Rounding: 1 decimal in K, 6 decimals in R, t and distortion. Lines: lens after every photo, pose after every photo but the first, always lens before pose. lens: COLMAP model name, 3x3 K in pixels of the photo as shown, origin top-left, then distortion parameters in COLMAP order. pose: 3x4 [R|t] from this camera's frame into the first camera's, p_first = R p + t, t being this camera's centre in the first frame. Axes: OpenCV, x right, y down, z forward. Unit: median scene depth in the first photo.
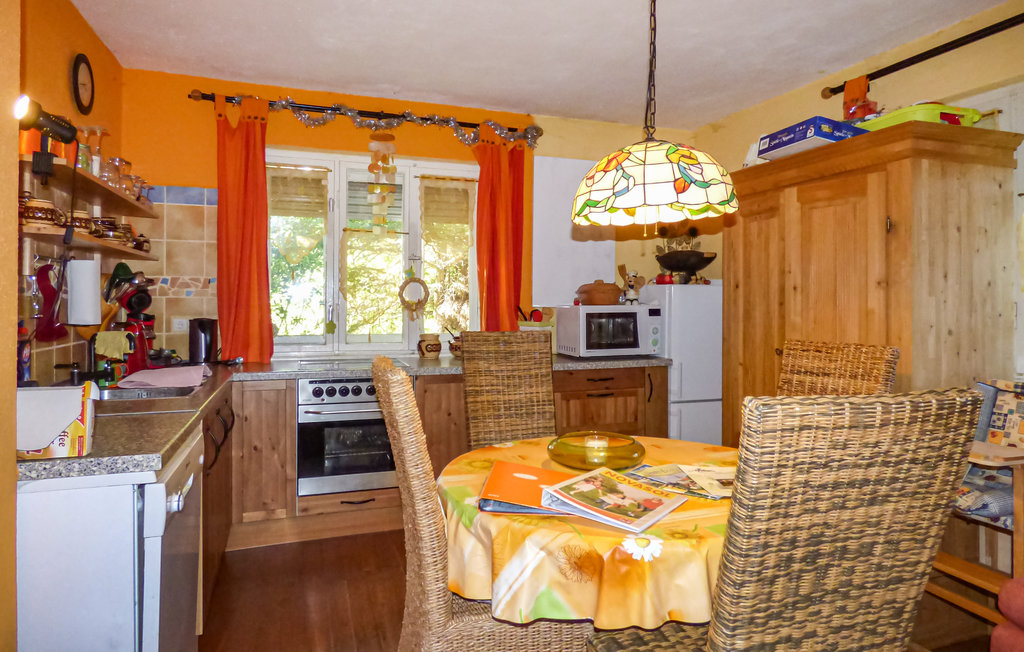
lens RADIAL K [[635.4, 0, 508.7], [0, 635.4, 298.7], [0, 0, 1]] dist [-0.006028, -0.004959]
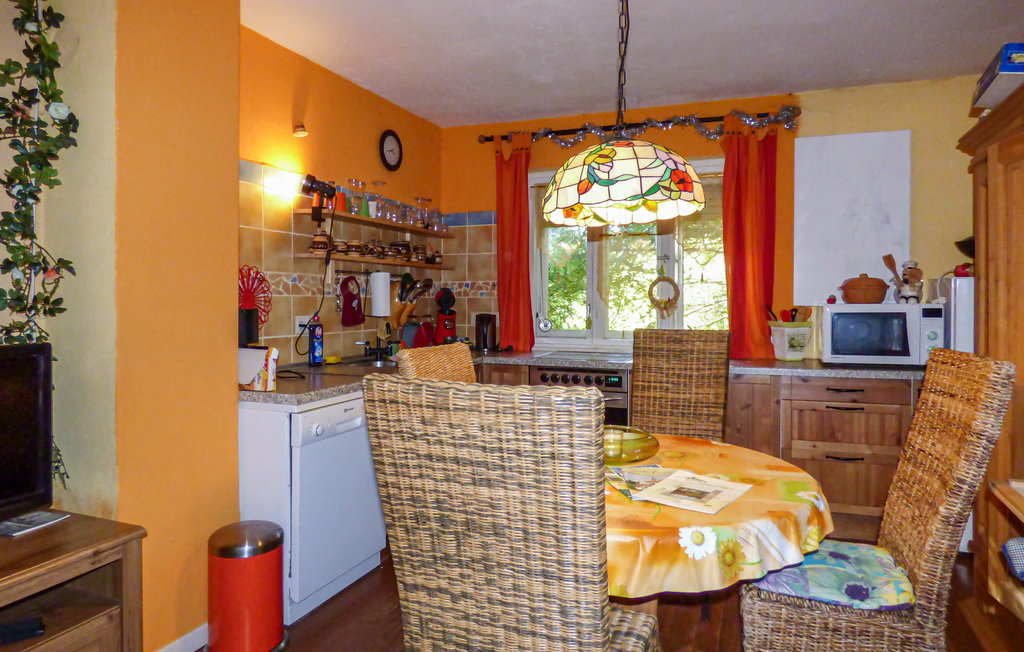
lens RADIAL K [[635.4, 0, 508.7], [0, 635.4, 298.7], [0, 0, 1]] dist [-0.006028, -0.004959]
pose [[0.761695, -0.004865, -0.647917, 0.556079], [0.005418, 0.999985, -0.001140, 0.003295], [0.647913, -0.002642, 0.761710, 0.086025]]
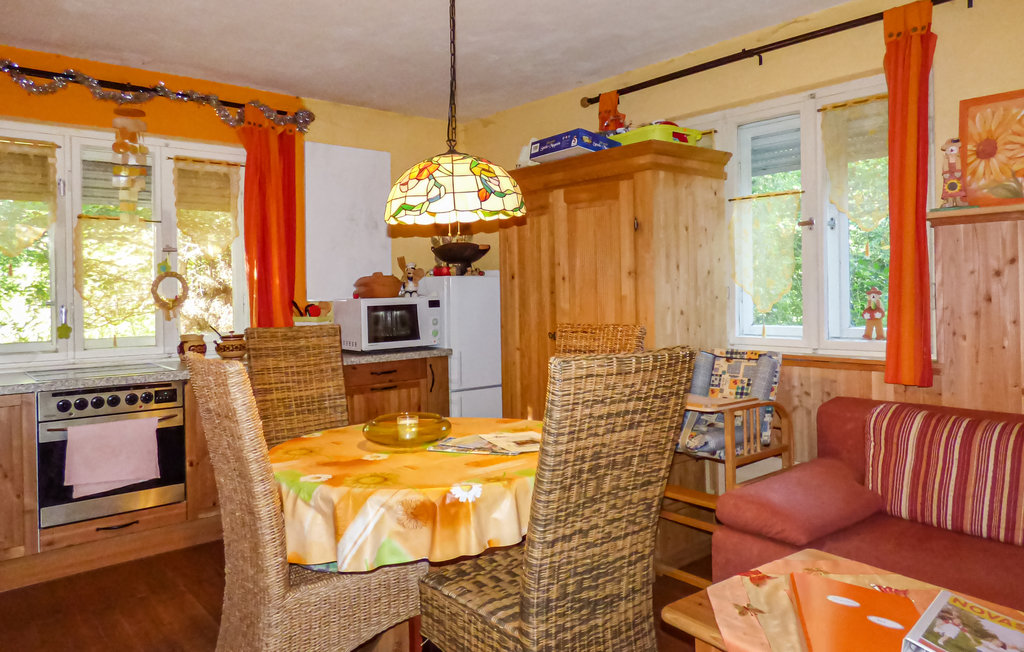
lens RADIAL K [[720.3, 0, 490.9], [0, 720.3, 294.9], [0, 0, 1]] dist [0.040751, -0.001147]
pose [[0.942029, -0.021993, 0.334810, -0.114786], [0.020373, 0.999758, 0.008350, -0.000525], [-0.334913, -0.001045, 0.942249, -0.188053]]
